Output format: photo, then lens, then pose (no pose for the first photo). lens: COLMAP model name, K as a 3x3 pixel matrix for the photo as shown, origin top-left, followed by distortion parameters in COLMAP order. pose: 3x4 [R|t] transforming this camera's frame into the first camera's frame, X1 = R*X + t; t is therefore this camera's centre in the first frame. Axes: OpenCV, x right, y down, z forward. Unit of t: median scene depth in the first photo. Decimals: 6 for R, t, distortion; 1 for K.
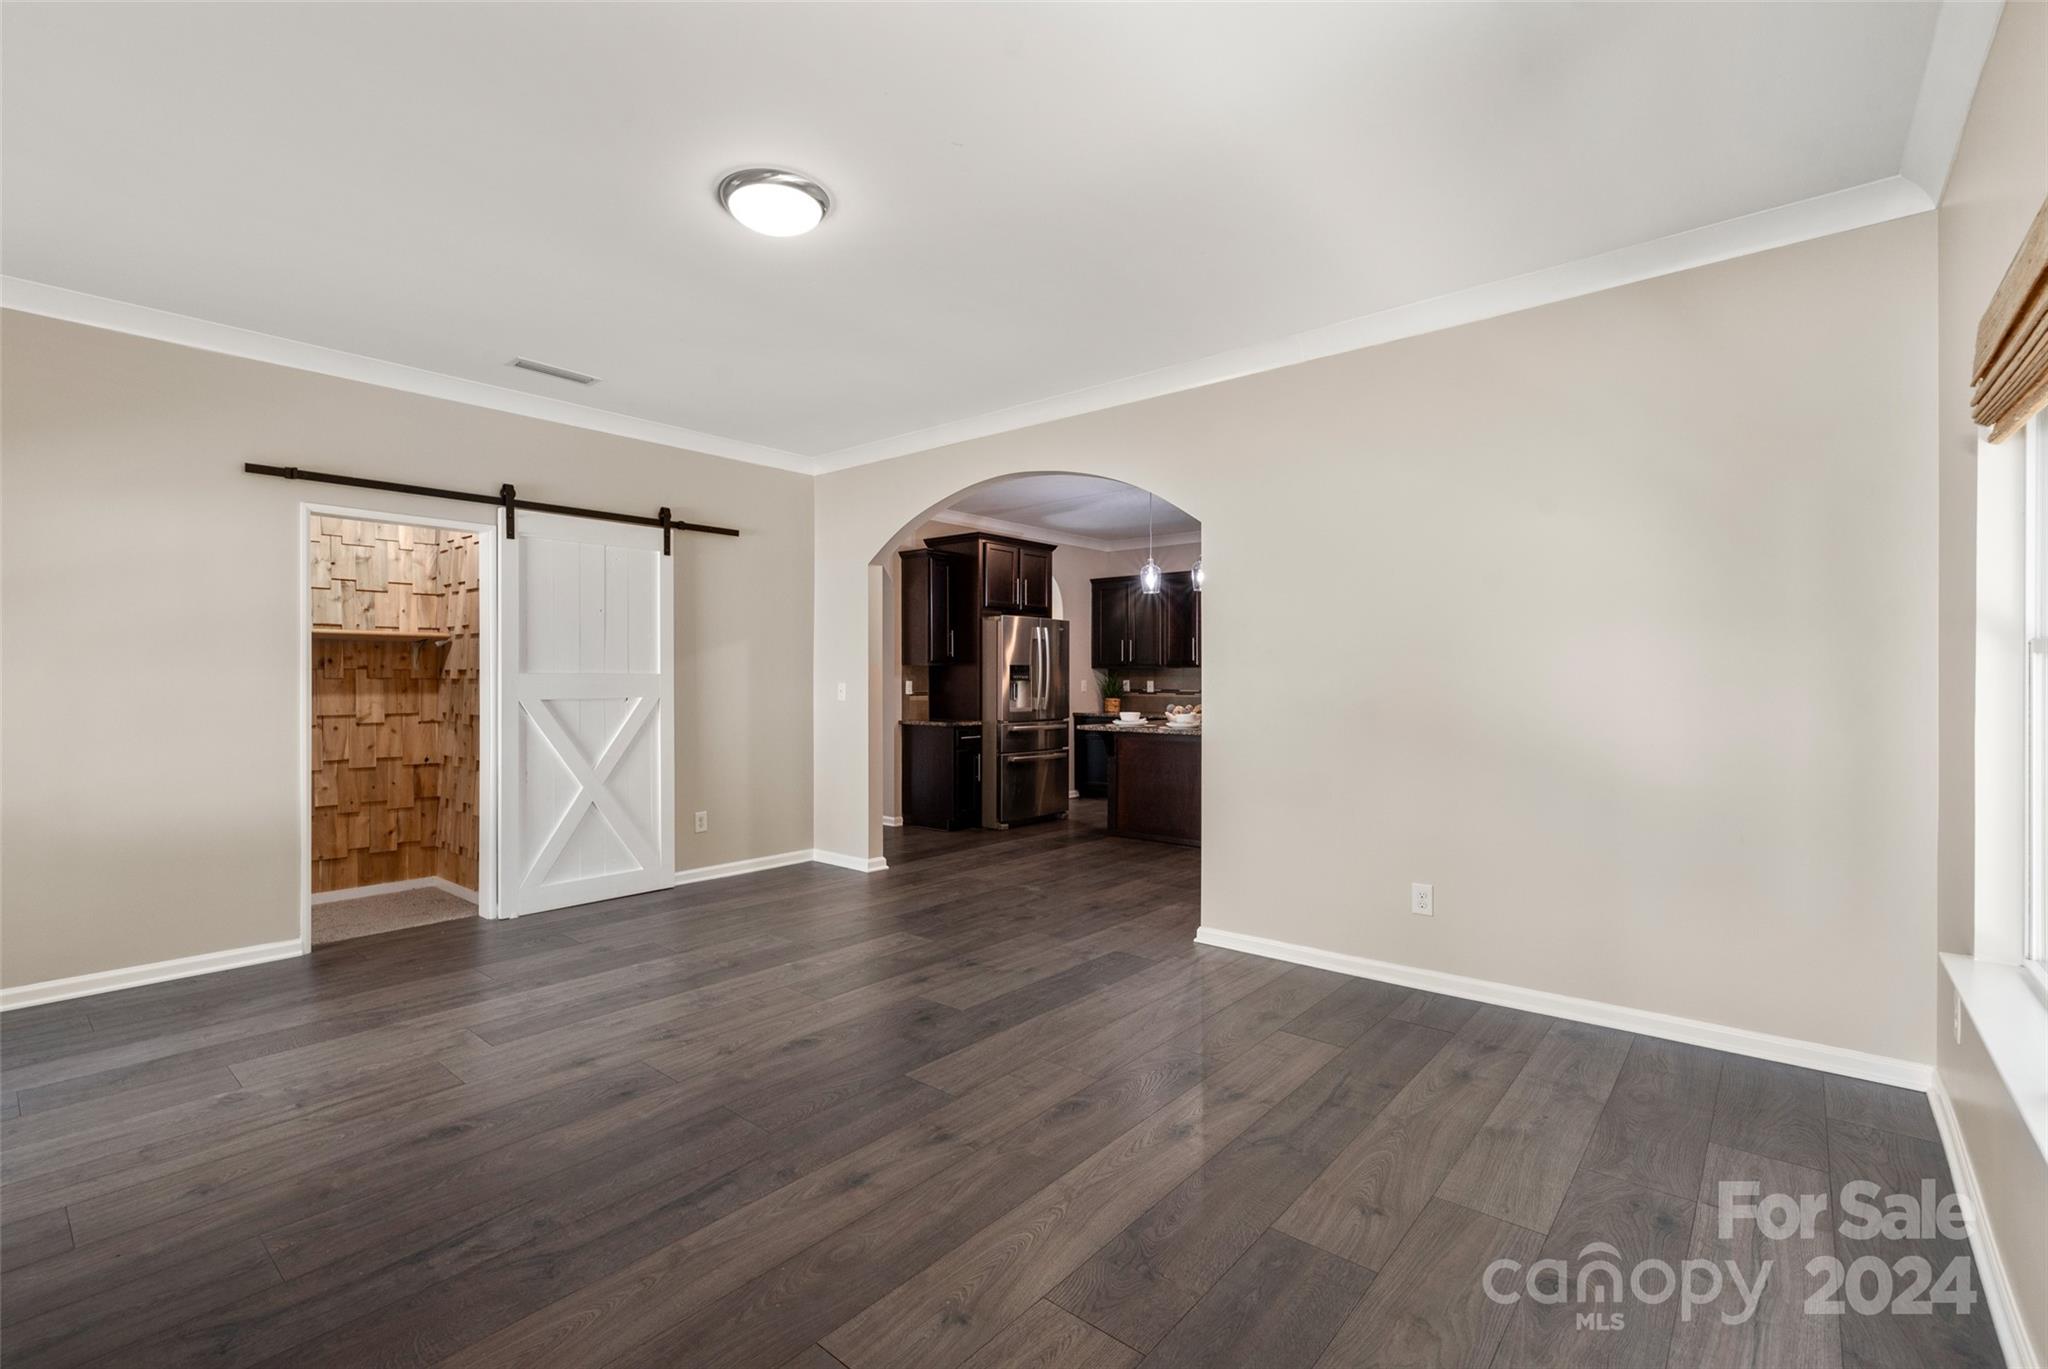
lens RADIAL K [[919.7, 0, 1013.1], [0, 919.7, 675.6], [0, 0, 1]] dist [-0.002031, 0.000223]
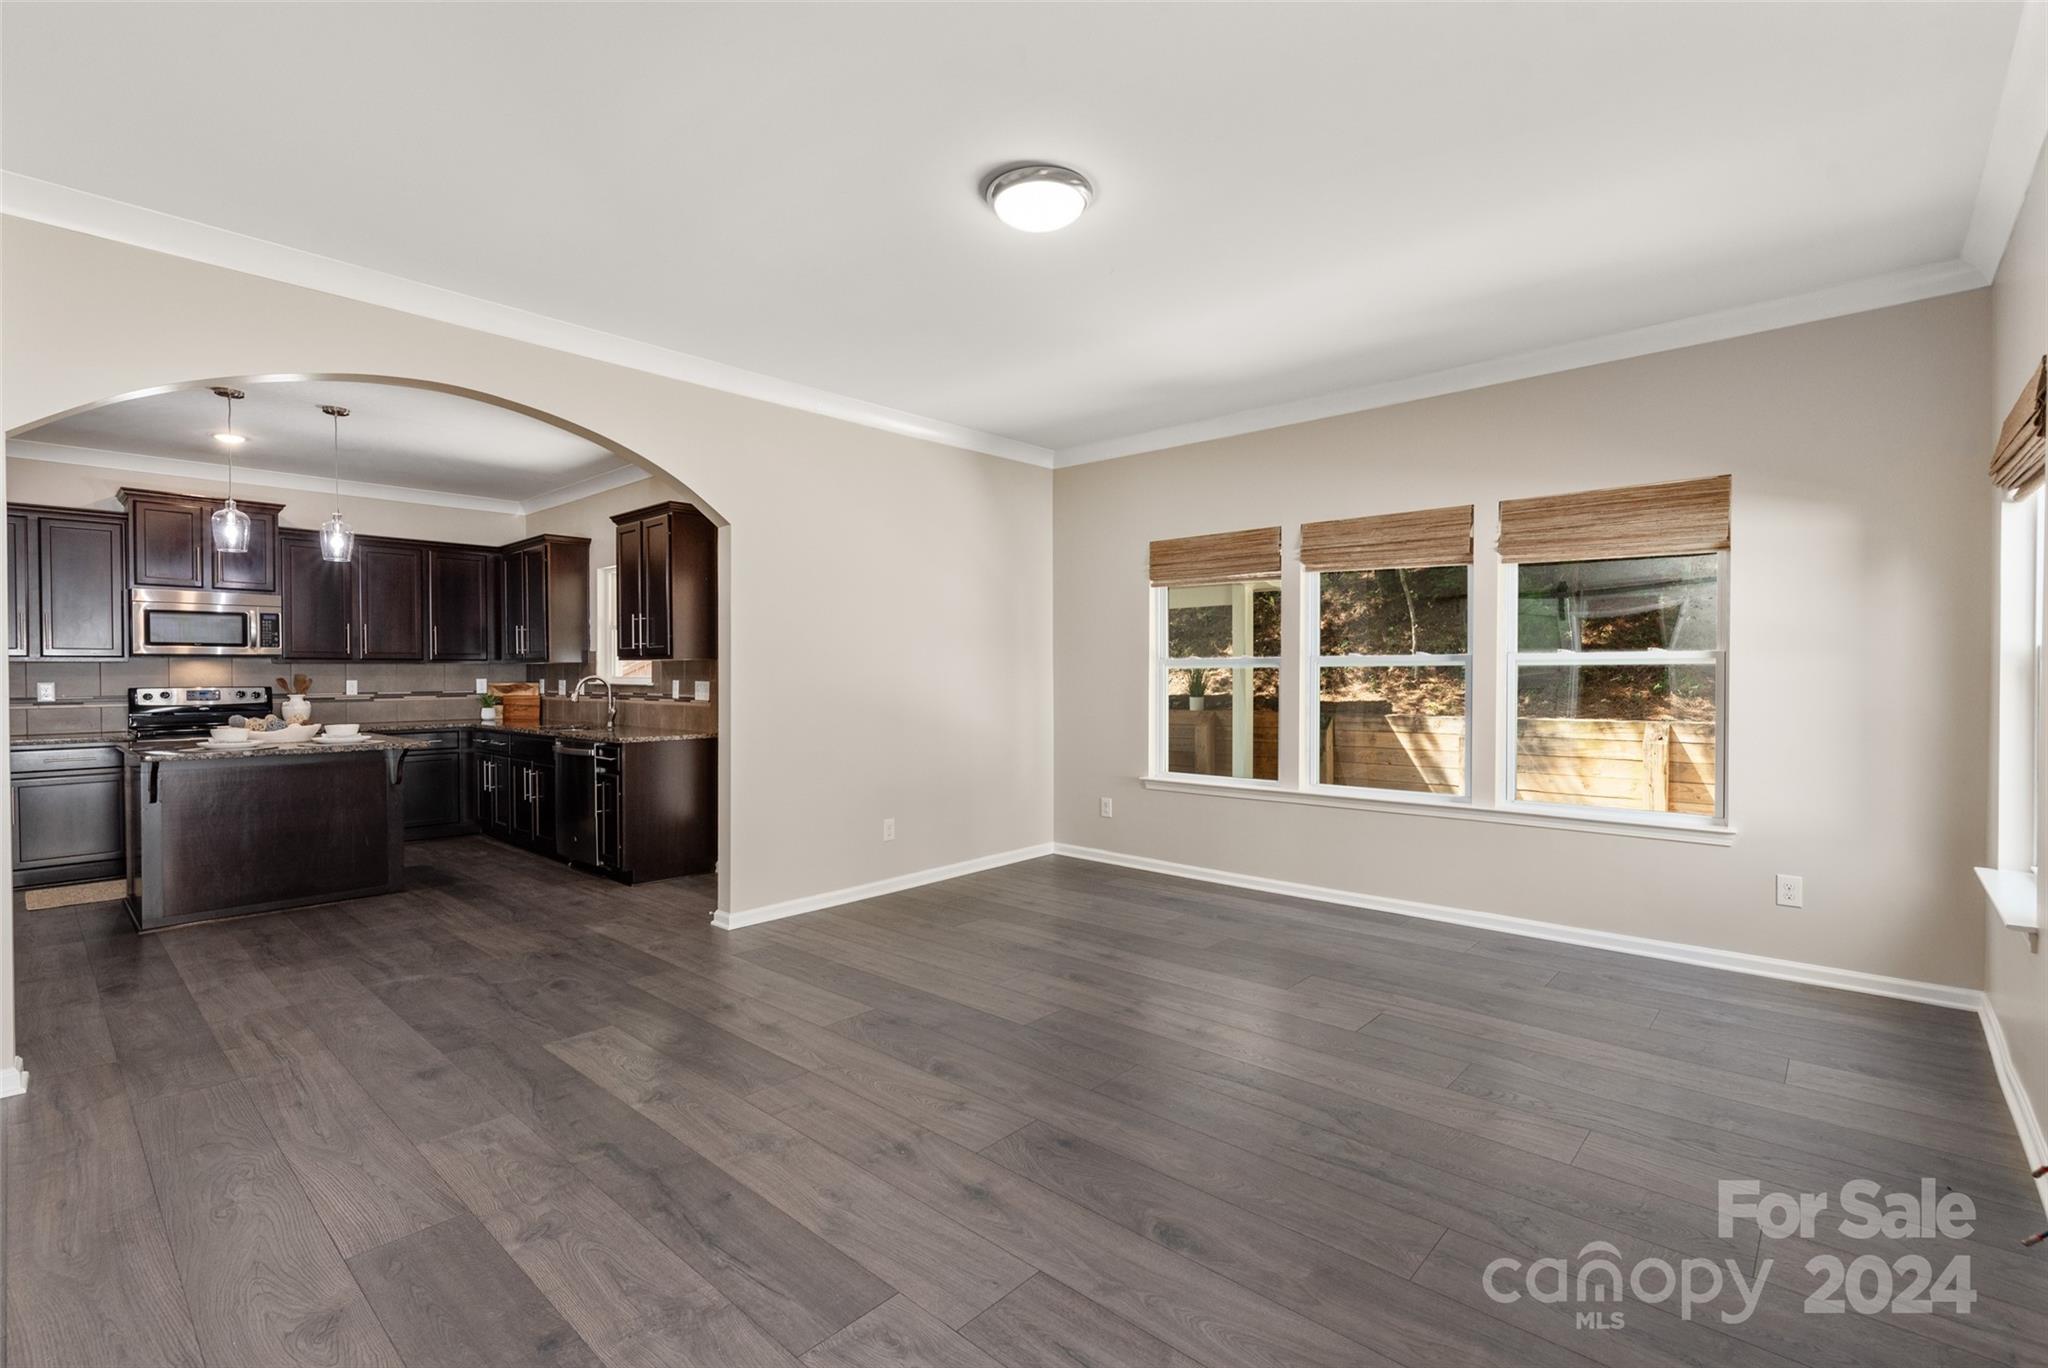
lens RADIAL K [[938.4, 0, 1013.0], [0, 938.4, 686.2], [0, 0, 1]] dist [0.005469, -0.000059]
pose [[0.022219, -0.014948, 0.999641, -1.080304], [0.000496, 0.999888, 0.014941, 0.000427], [-0.999753, 0.000163, 0.022224, 0.843176]]
